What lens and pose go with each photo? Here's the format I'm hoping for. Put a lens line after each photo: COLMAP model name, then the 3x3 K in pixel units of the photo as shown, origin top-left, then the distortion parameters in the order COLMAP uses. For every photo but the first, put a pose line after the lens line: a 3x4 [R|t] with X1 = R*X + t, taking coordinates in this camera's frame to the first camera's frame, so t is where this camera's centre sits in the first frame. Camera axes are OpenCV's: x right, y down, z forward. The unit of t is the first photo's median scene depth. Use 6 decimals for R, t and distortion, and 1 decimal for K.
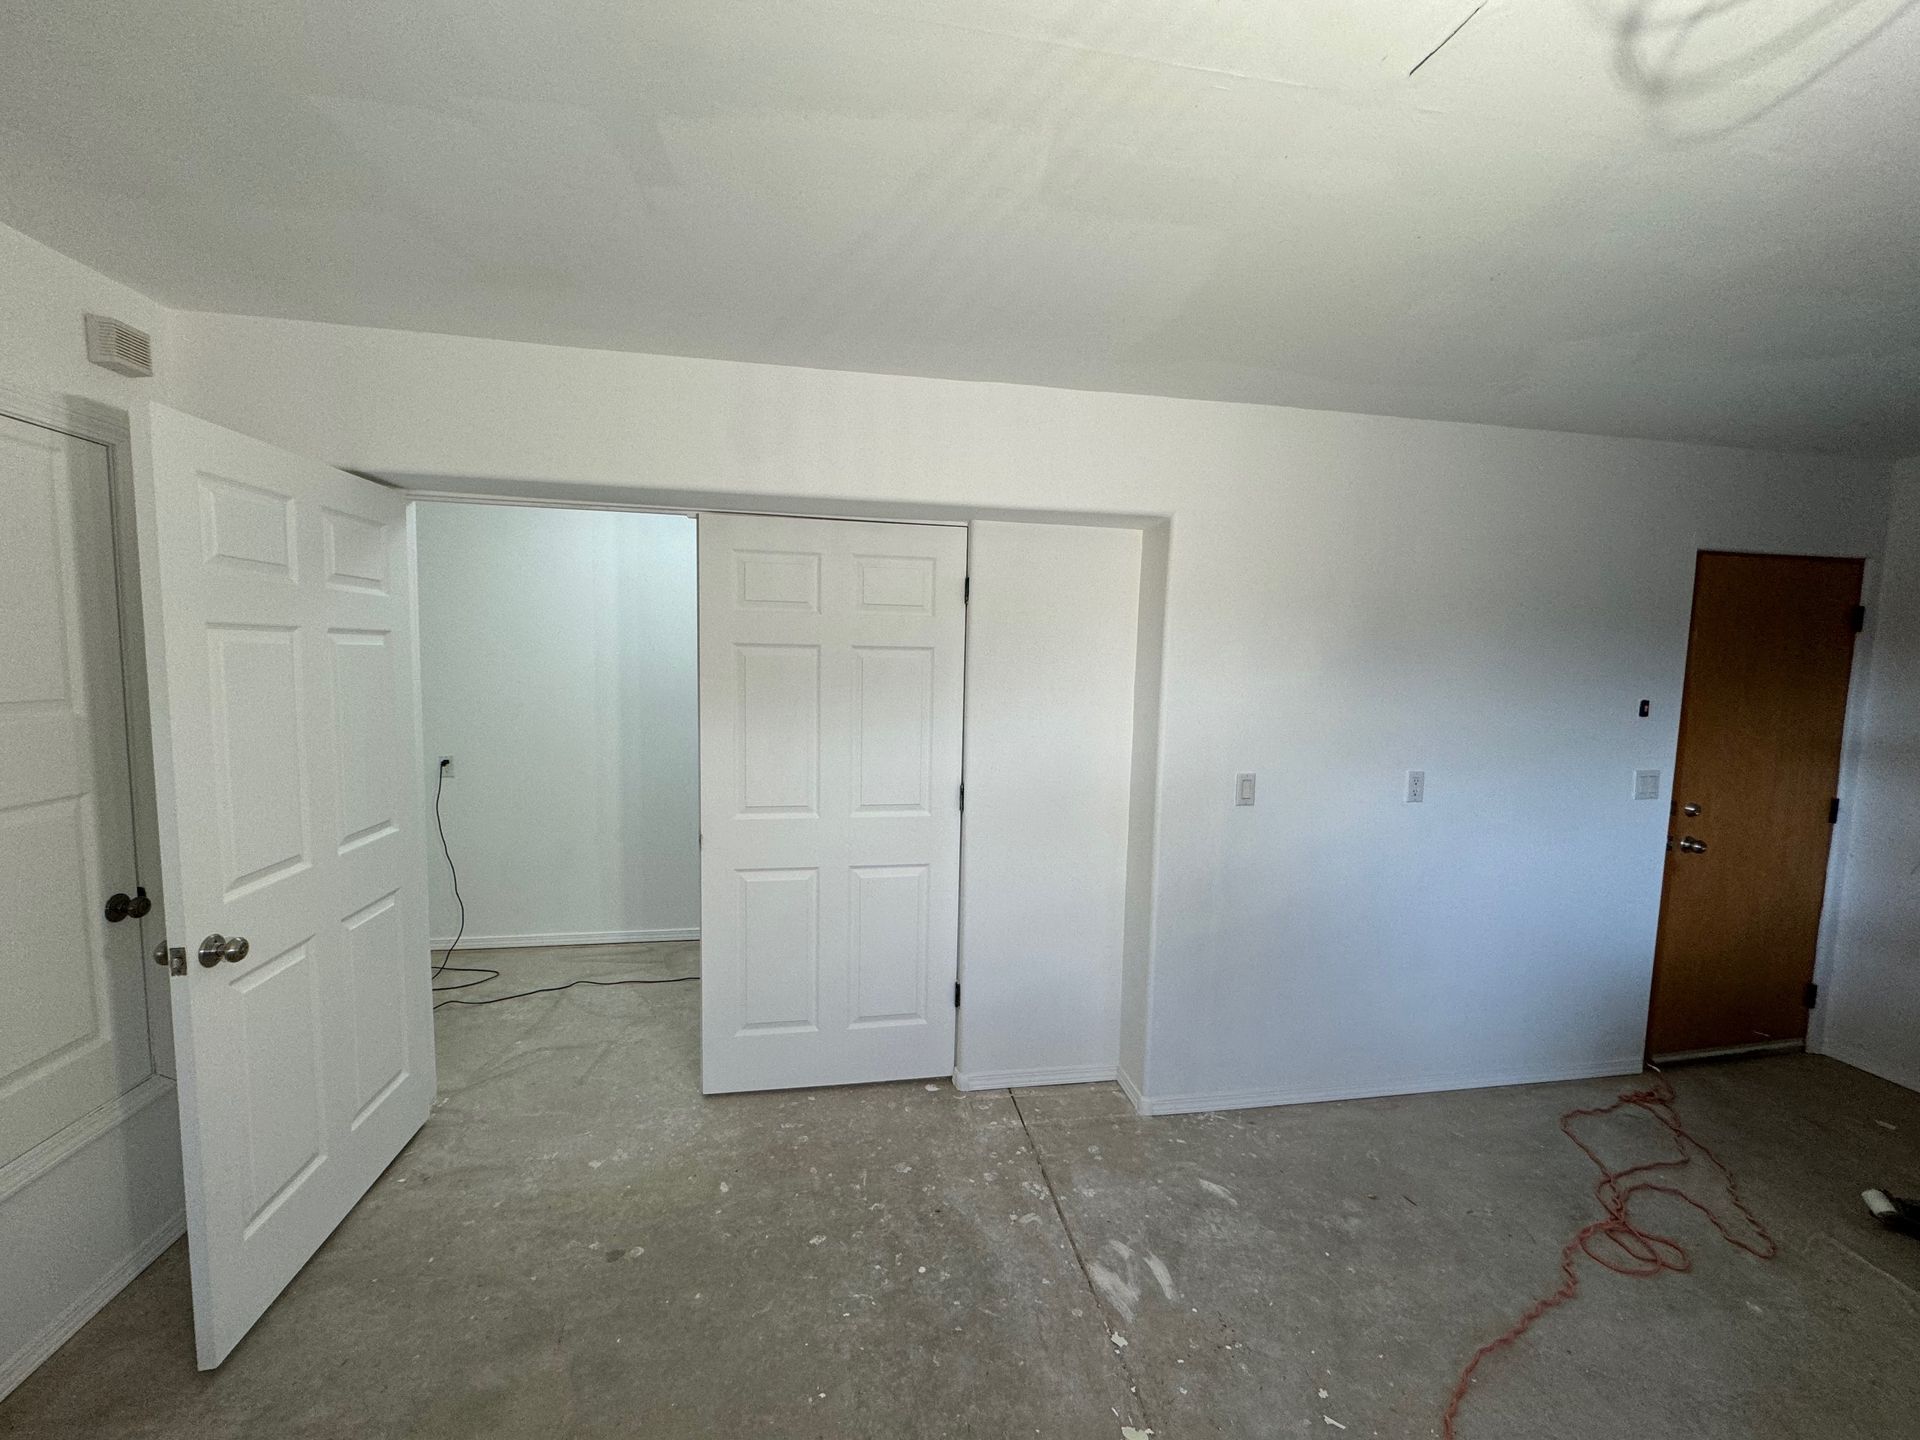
lens RADIAL K [[761.4, 0, 960.0], [0, 761.4, 720.0], [0, 0, 1]] dist [0.000912, -0.000374]
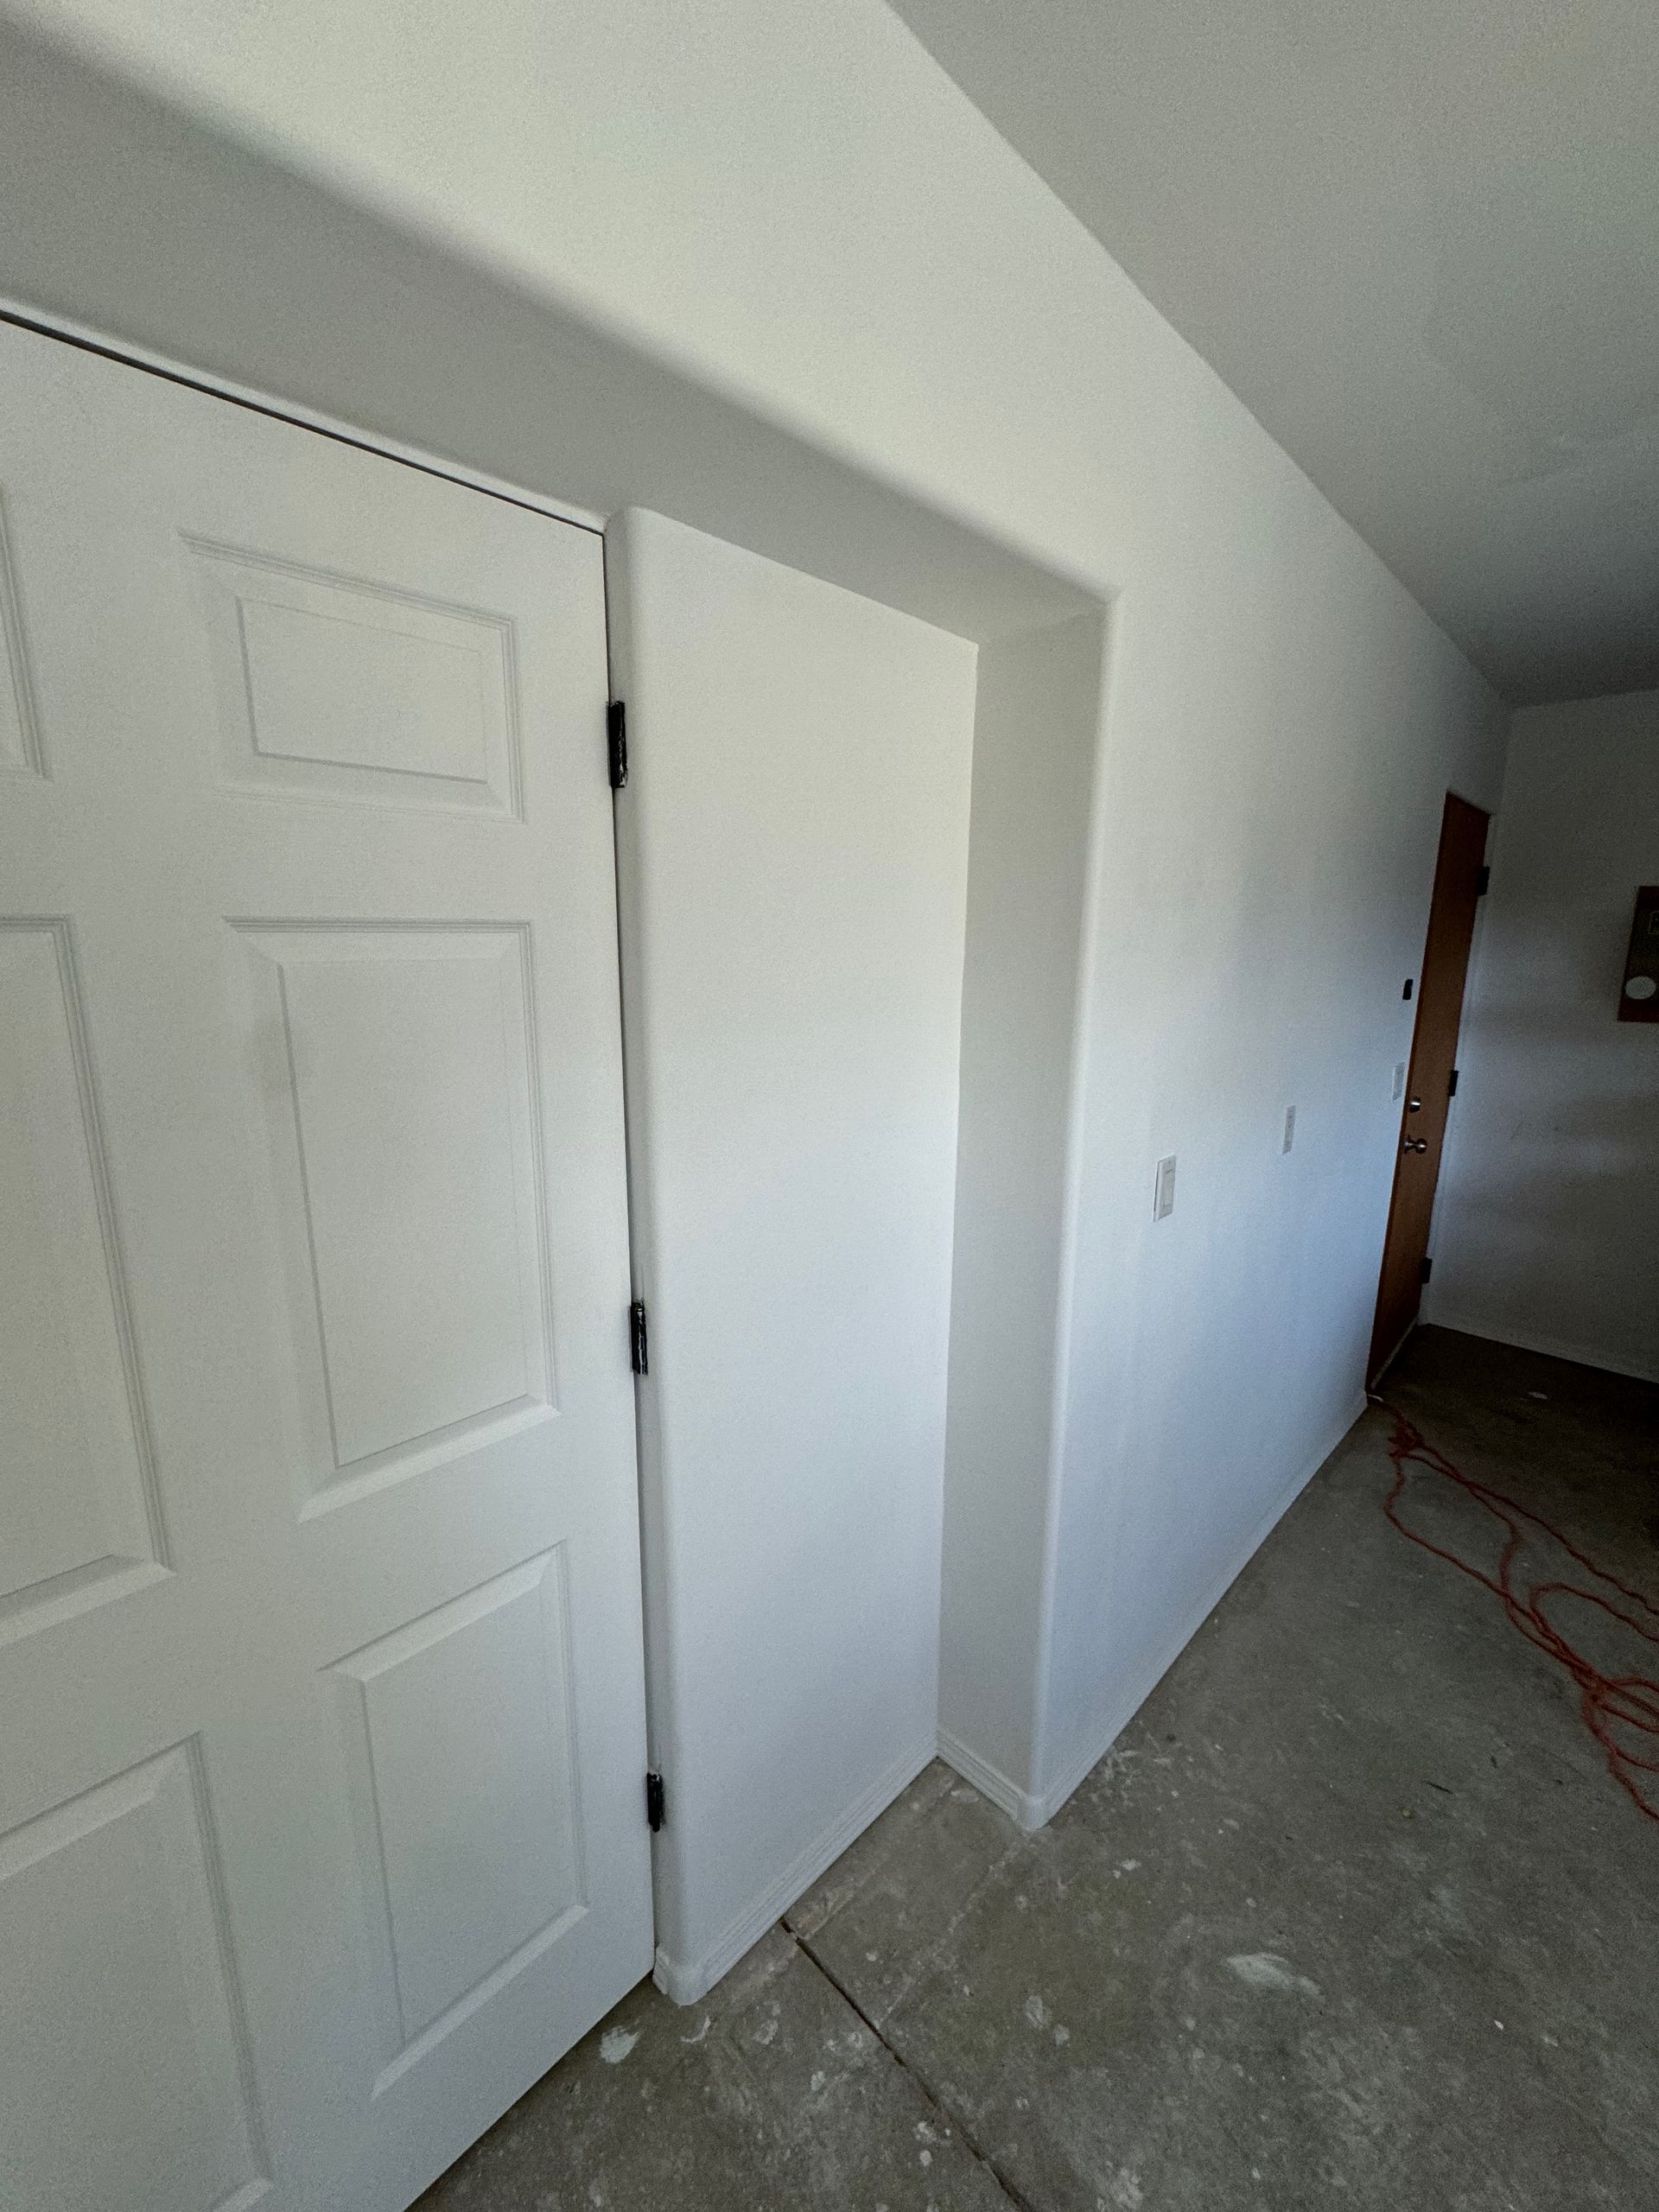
lens RADIAL K [[877.2, 0, 829.5], [0, 877.2, 1106.0], [0, 0, 1]] dist [0.000912, -0.000374]
pose [[0.819114, -0.128698, 0.559007, -0.151698], [0.064217, 0.988954, 0.133586, -0.062791], [-0.570025, -0.073524, 0.818331, 0.647829]]
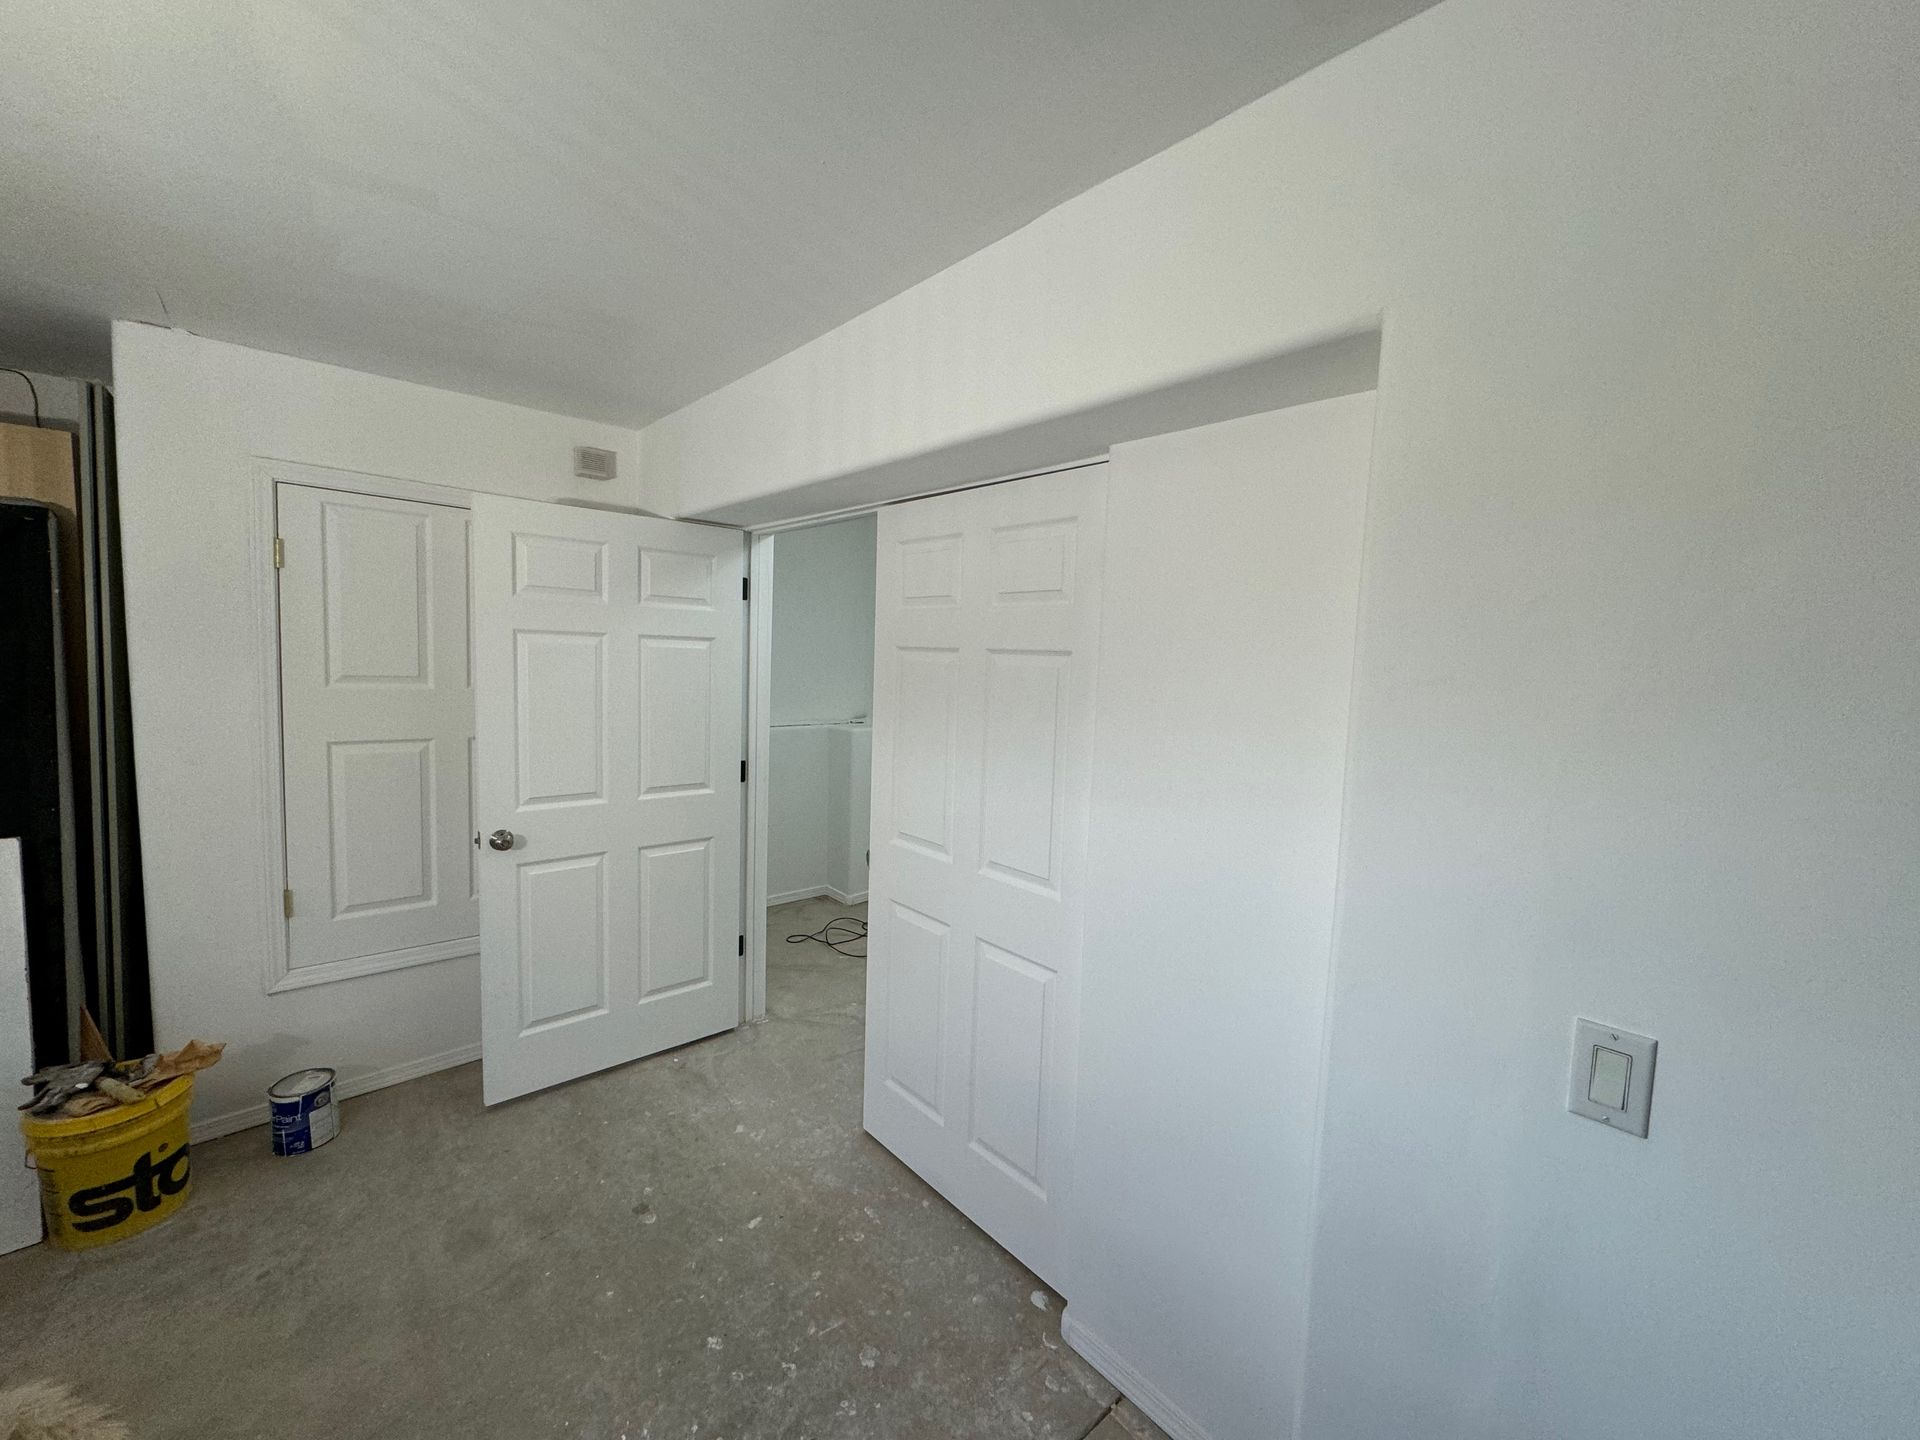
lens RADIAL K [[761.4, 0, 960.0], [0, 761.4, 720.0], [0, 0, 1]] dist [0.000912, -0.000374]
pose [[0.527864, 0.071712, -0.846296, 0.502837], [-0.100274, 0.994722, 0.021744, -0.042048], [0.843389, 0.073383, 0.532268, 0.587305]]
